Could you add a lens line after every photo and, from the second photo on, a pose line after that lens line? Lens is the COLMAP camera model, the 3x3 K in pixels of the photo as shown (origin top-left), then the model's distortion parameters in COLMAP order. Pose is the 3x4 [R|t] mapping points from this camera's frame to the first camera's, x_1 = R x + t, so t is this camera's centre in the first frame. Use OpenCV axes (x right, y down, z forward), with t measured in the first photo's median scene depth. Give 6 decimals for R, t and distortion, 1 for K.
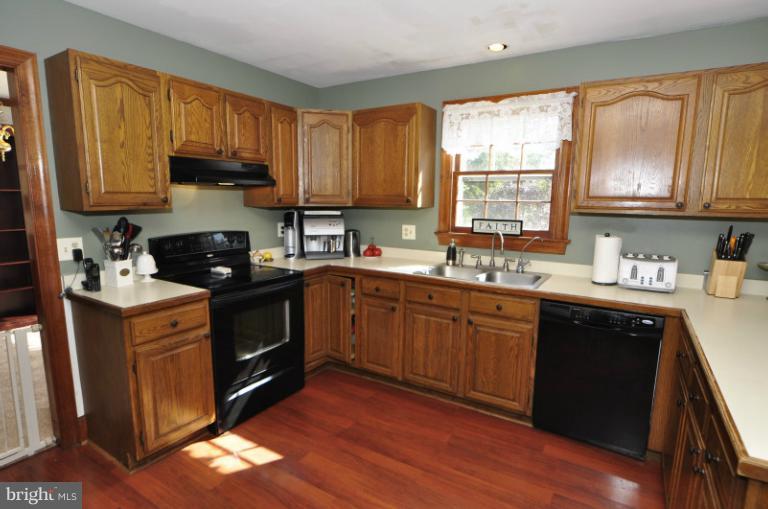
lens RADIAL K [[403.0, 0, 381.7], [0, 403.0, 264.3], [0, 0, 1]] dist [-0.014990, 0.000313]
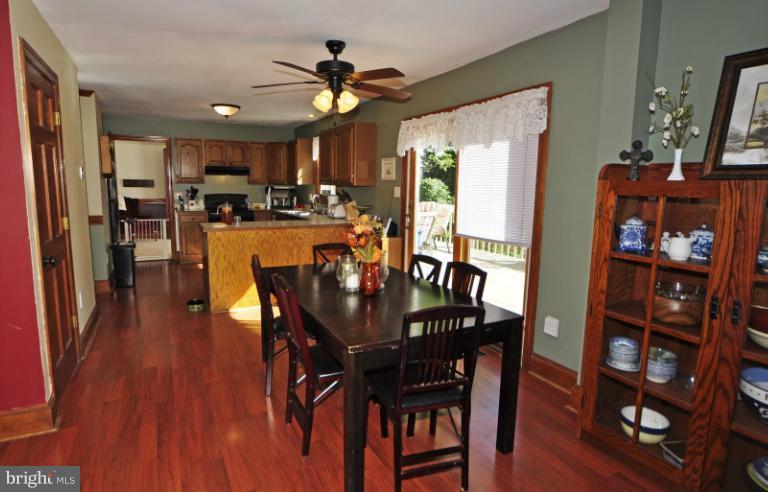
lens RADIAL K [[422.8, 0, 384.0], [0, 422.8, 246.0], [0, 0, 1]] dist [-0.015430, 0.000226]
pose [[0.866446, 0.075012, -0.493603, 1.918992], [-0.087945, 0.996121, -0.002997, 0.186066], [0.491463, 0.046006, 0.869682, -0.900234]]
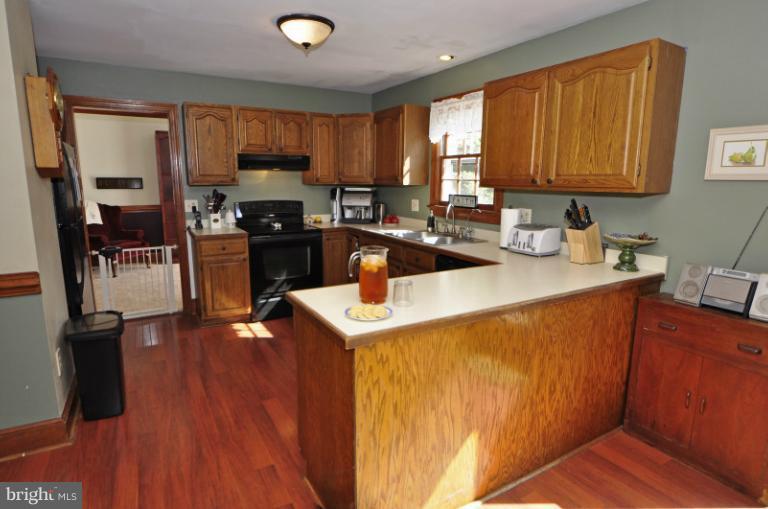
lens RADIAL K [[424.4, 0, 384.0], [0, 424.4, 254.5], [0, 0, 1]] dist [-0.002793, -0.000297]
pose [[0.882296, 0.077298, -0.464304, 0.781565], [-0.072208, 0.996975, 0.028763, 0.054060], [0.465123, 0.008149, 0.885209, -0.270786]]
